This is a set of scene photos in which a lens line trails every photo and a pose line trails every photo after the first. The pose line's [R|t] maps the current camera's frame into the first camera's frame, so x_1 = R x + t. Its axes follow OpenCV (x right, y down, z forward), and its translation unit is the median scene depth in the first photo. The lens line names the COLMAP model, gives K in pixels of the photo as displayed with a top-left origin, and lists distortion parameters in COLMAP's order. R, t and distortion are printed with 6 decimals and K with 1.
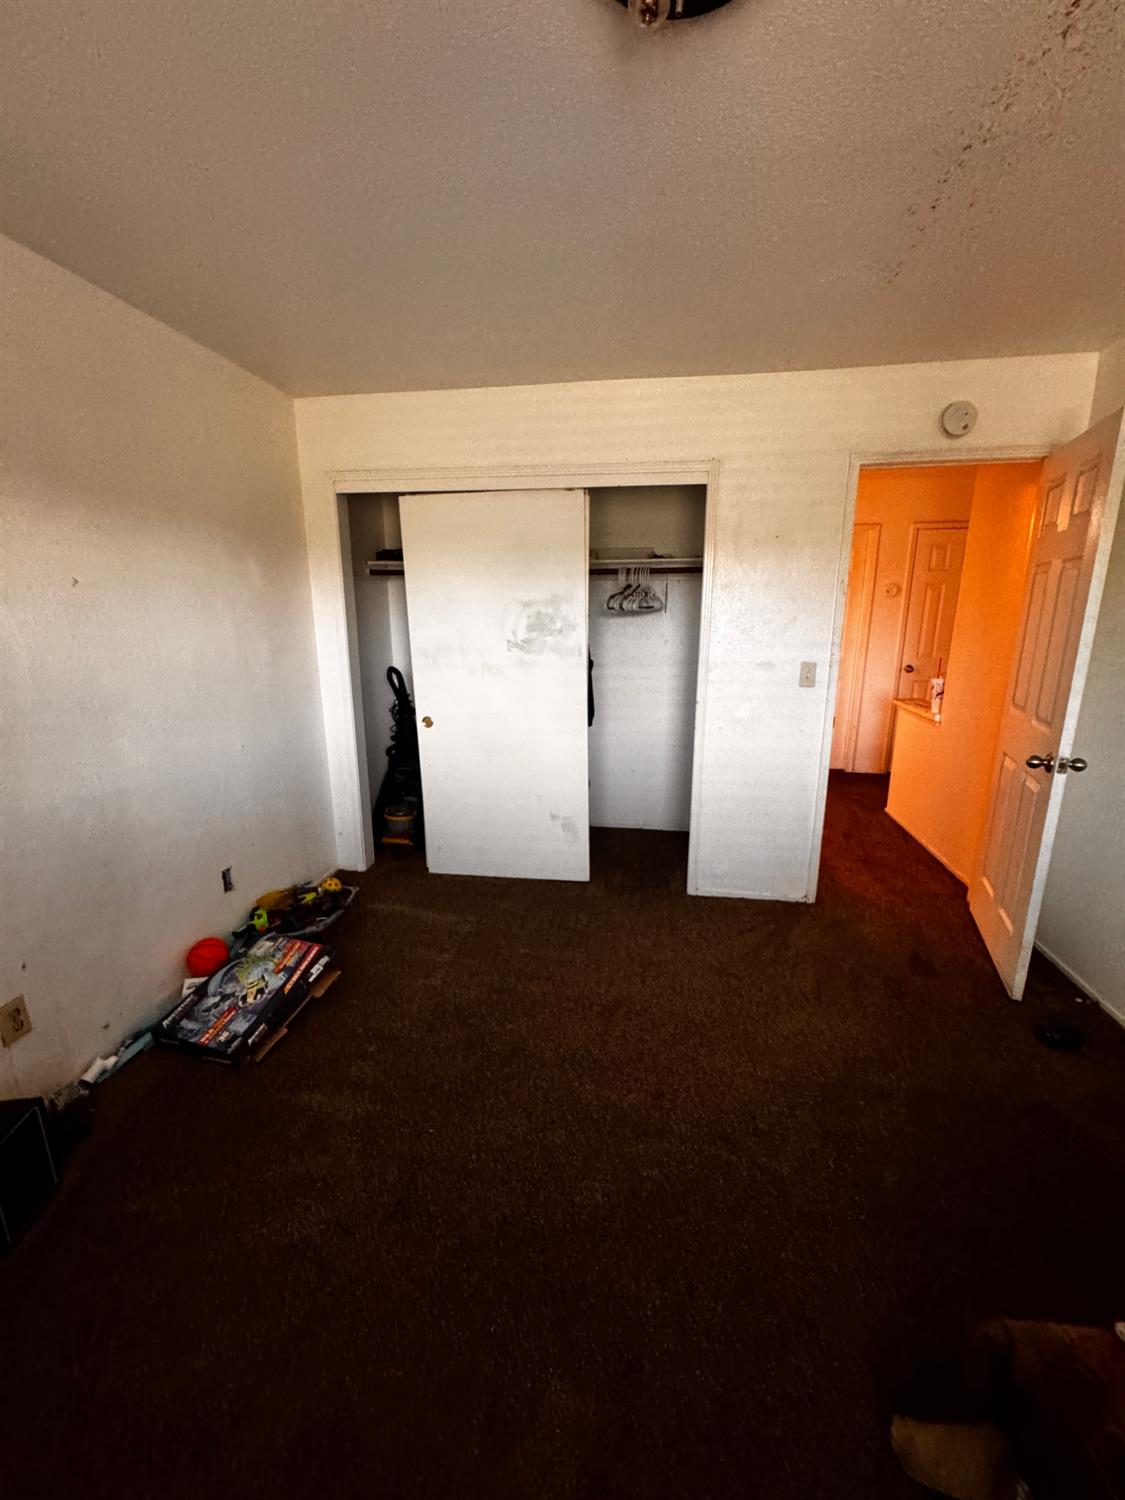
lens RADIAL K [[599.7, 0, 562.5], [0, 599.7, 750.2], [0, 0, 1]] dist [-0.004192, -0.000073]
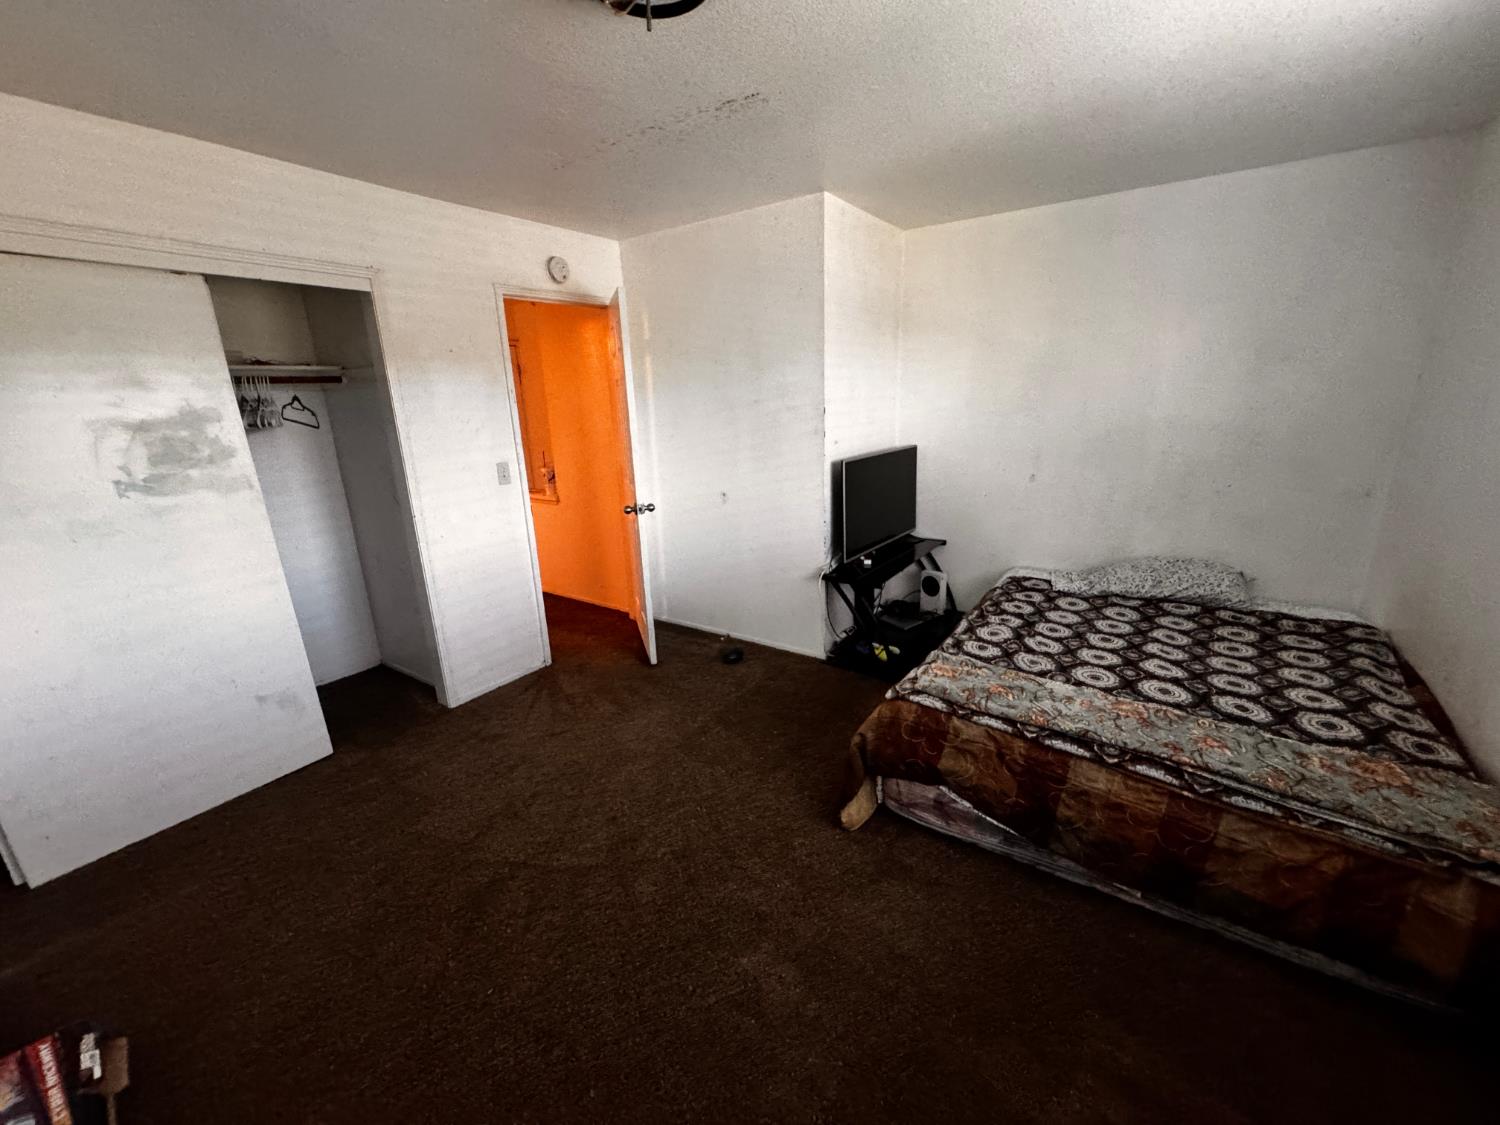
lens RADIAL K [[599.7, 0, 747.9], [0, 599.7, 559.0], [0, 0, 1]] dist [-0.004192, -0.000073]
pose [[0.438310, -0.248440, 0.863807, -0.390482], [0.249134, 0.956967, 0.148819, -0.021983], [-0.863607, 0.149975, 0.481342, 0.068988]]
